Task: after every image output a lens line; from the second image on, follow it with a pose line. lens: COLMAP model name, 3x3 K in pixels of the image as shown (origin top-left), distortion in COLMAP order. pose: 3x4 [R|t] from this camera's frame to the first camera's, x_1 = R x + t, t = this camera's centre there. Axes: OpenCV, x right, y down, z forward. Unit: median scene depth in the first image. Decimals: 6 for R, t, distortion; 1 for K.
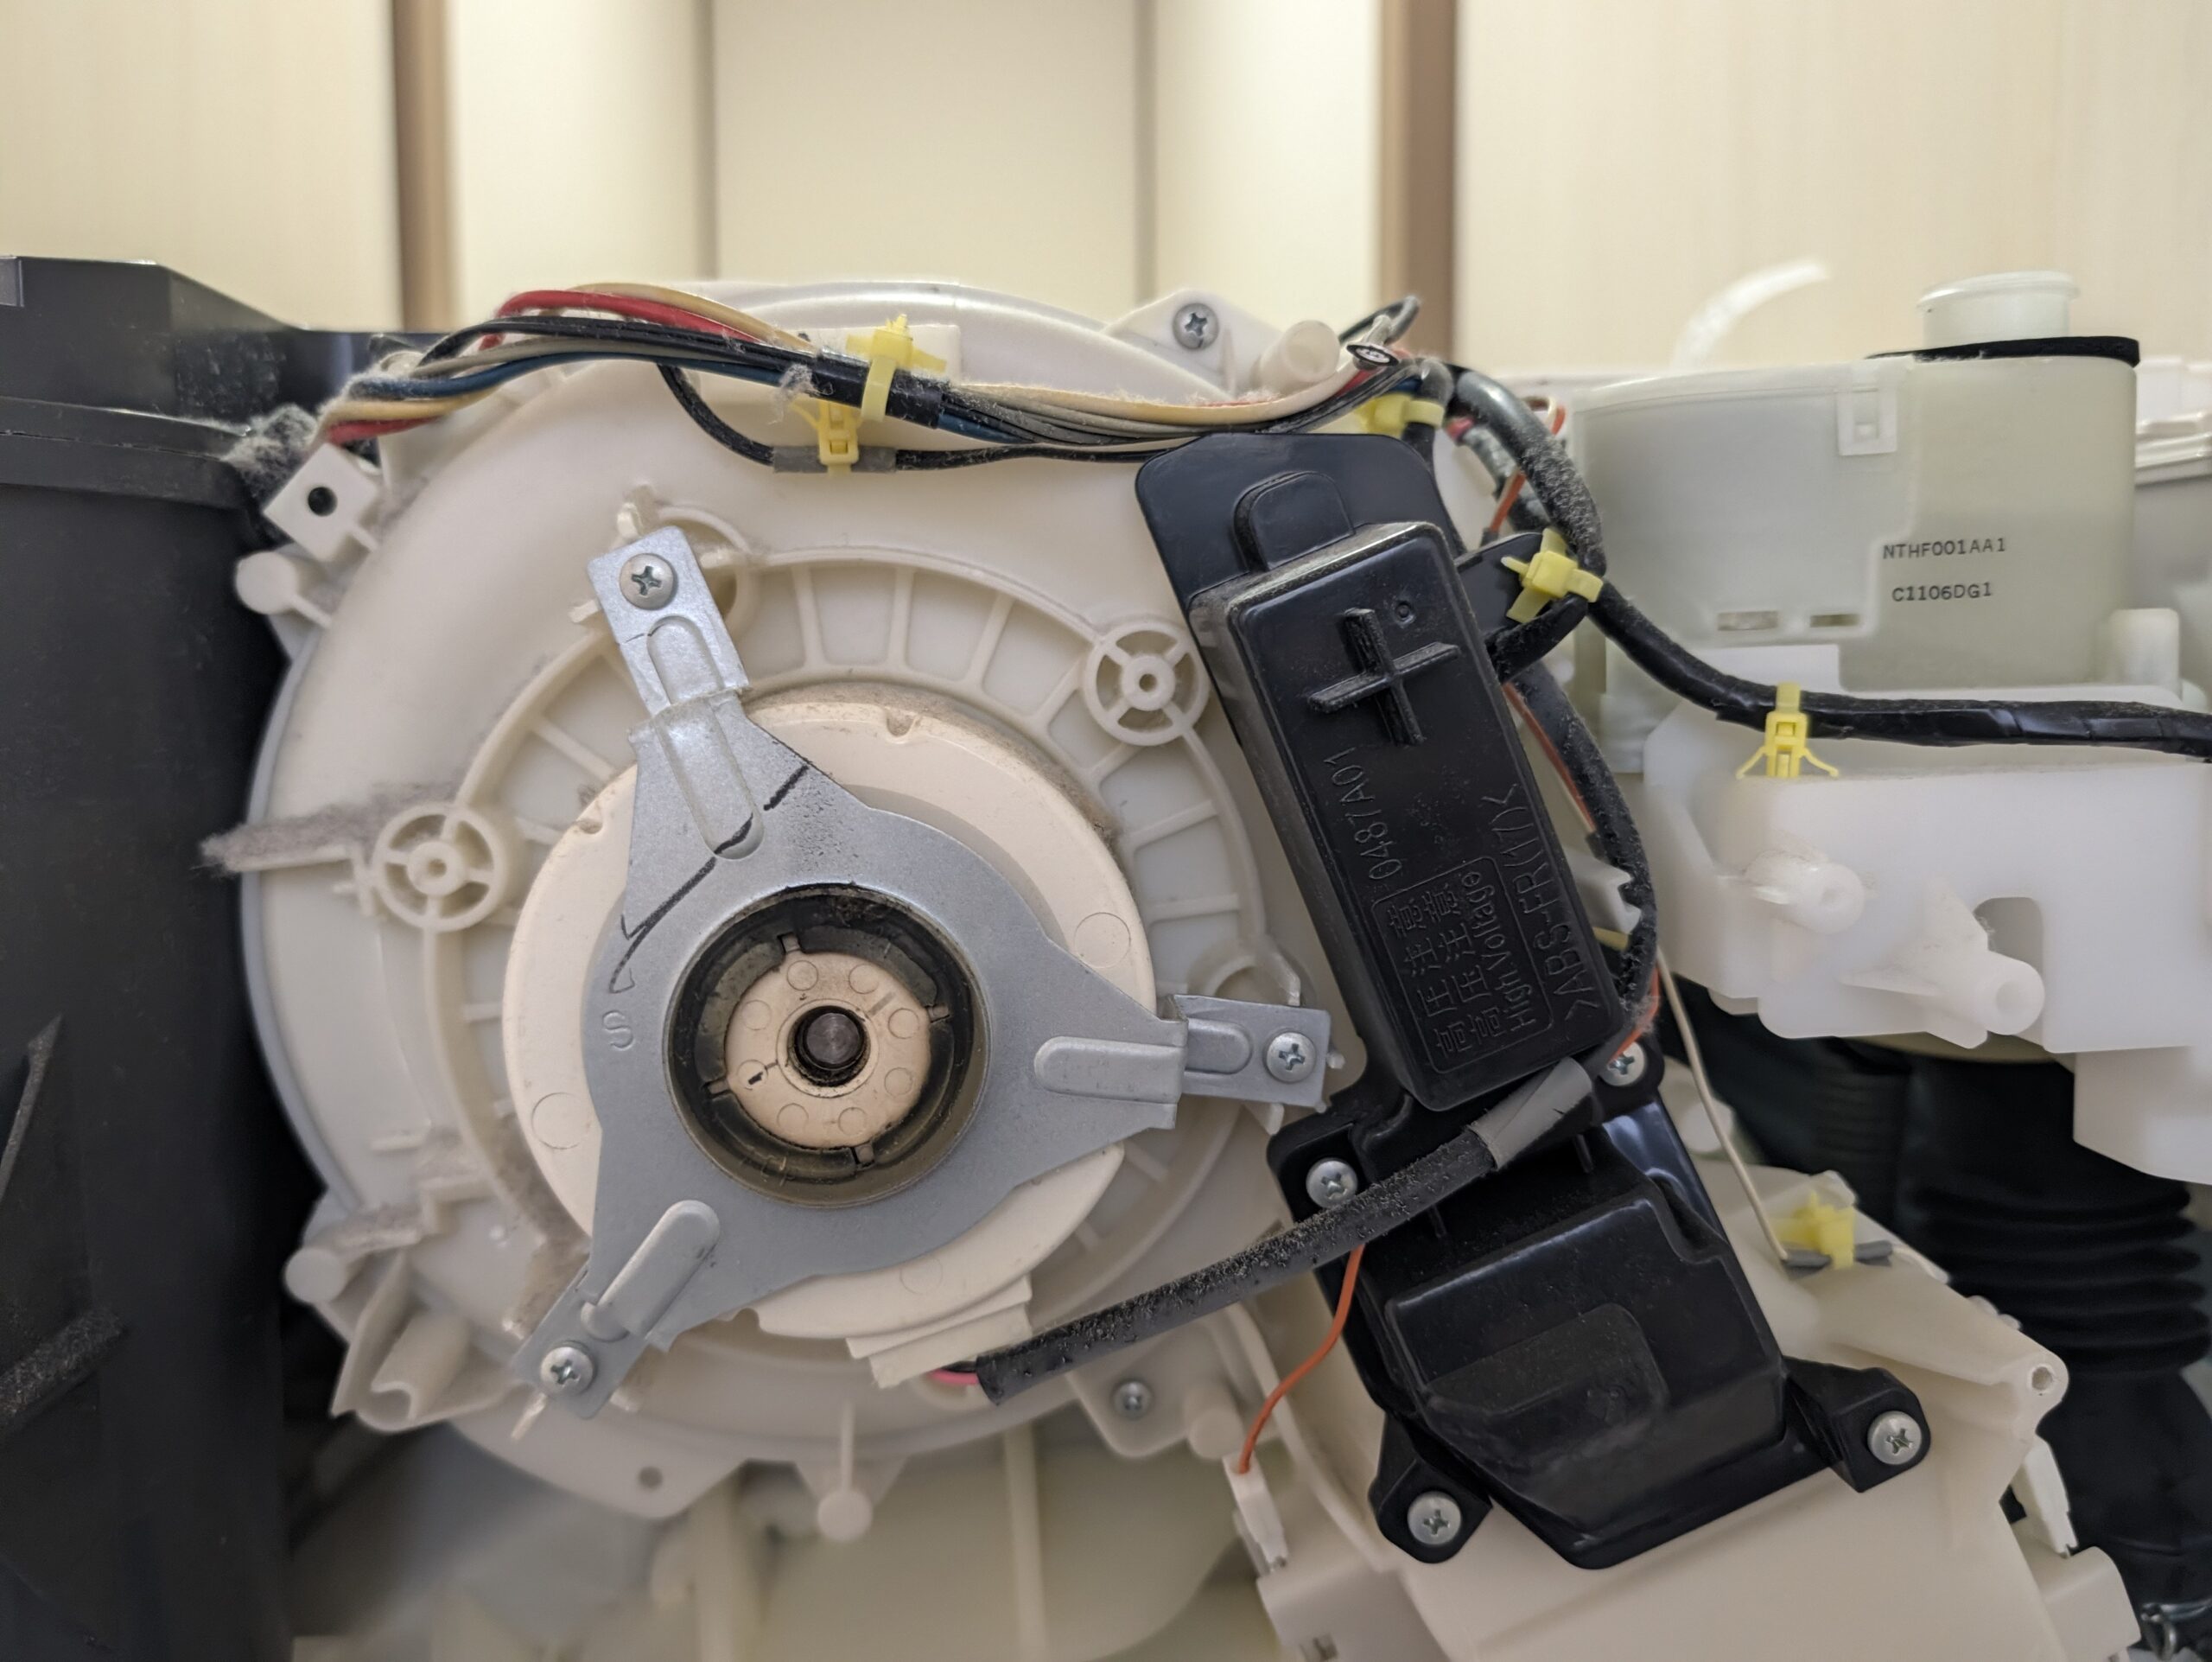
lens RADIAL K [[1725.7, 0, 1106.0], [0, 1725.7, 831.0], [0, 0, 1]] dist [-0.055964, 0.108878]
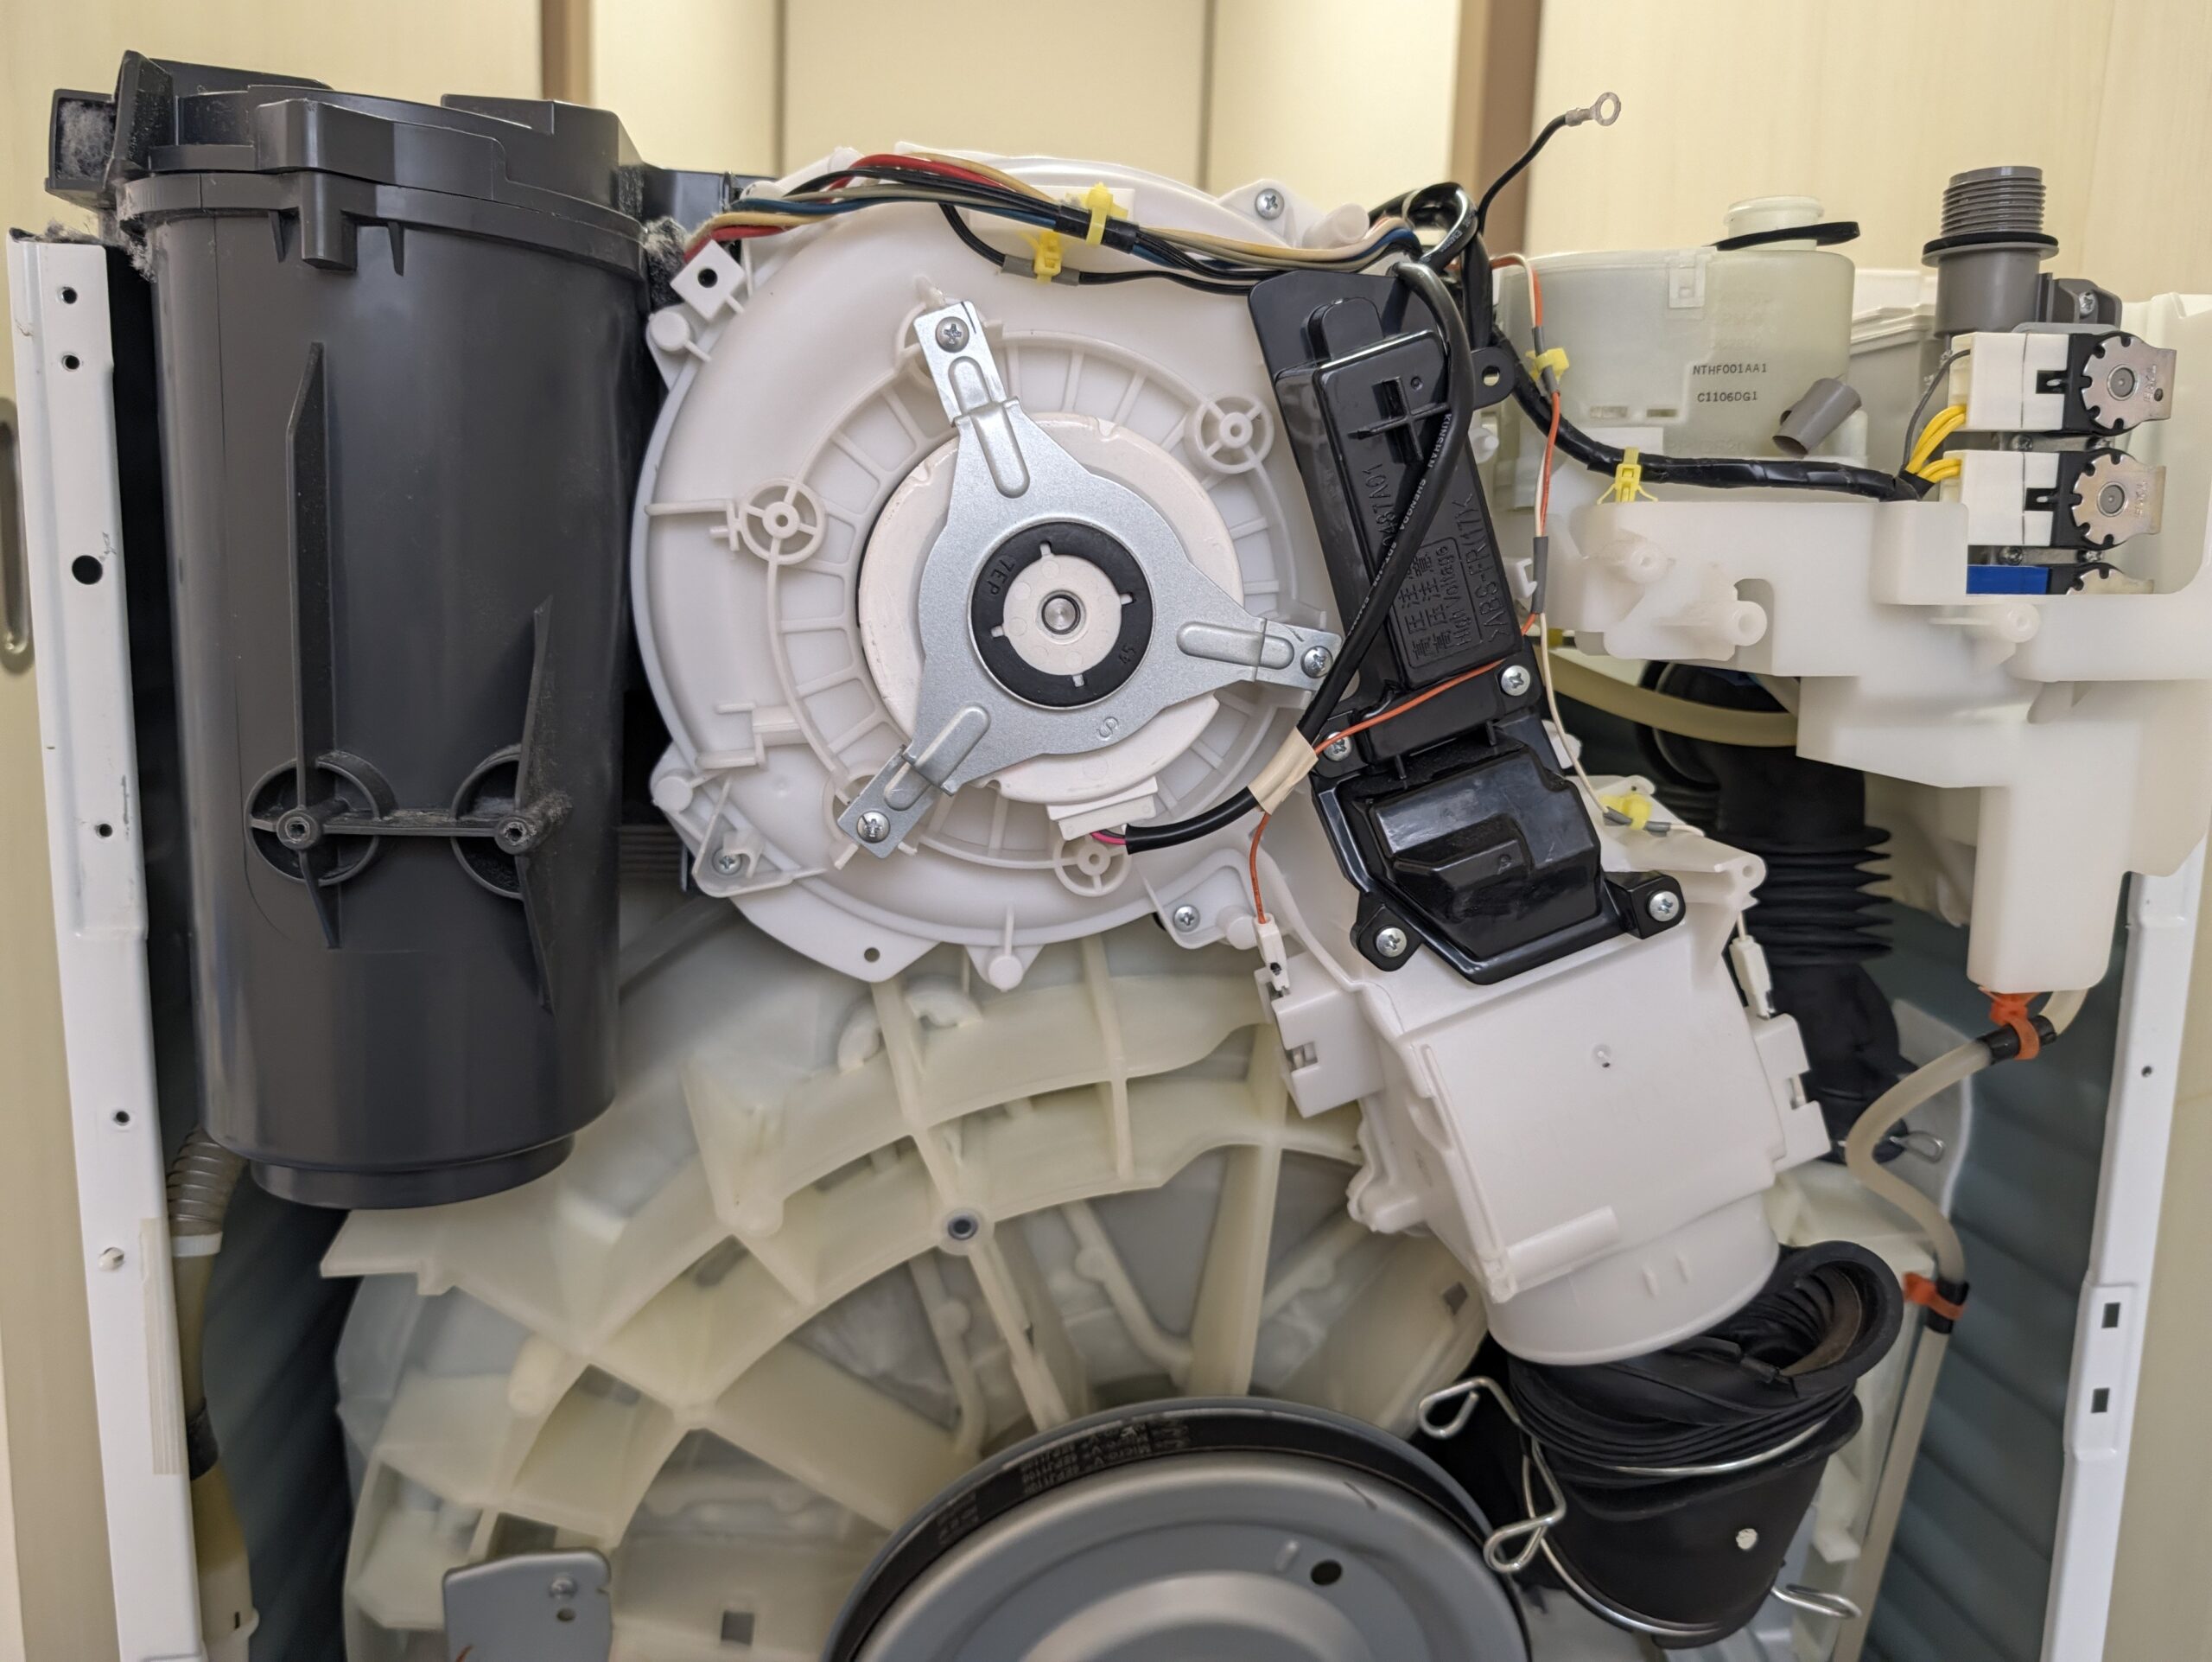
lens RADIAL K [[1685.6, 0, 1106.0], [0, 1685.6, 831.0], [0, 0, 1]] dist [0.001051, 0.007522]
pose [[0.996890, 0.043550, 0.065686, -0.186468], [-0.046659, 0.997825, 0.046559, 0.222392], [-0.063515, -0.049479, 0.996754, -0.574709]]
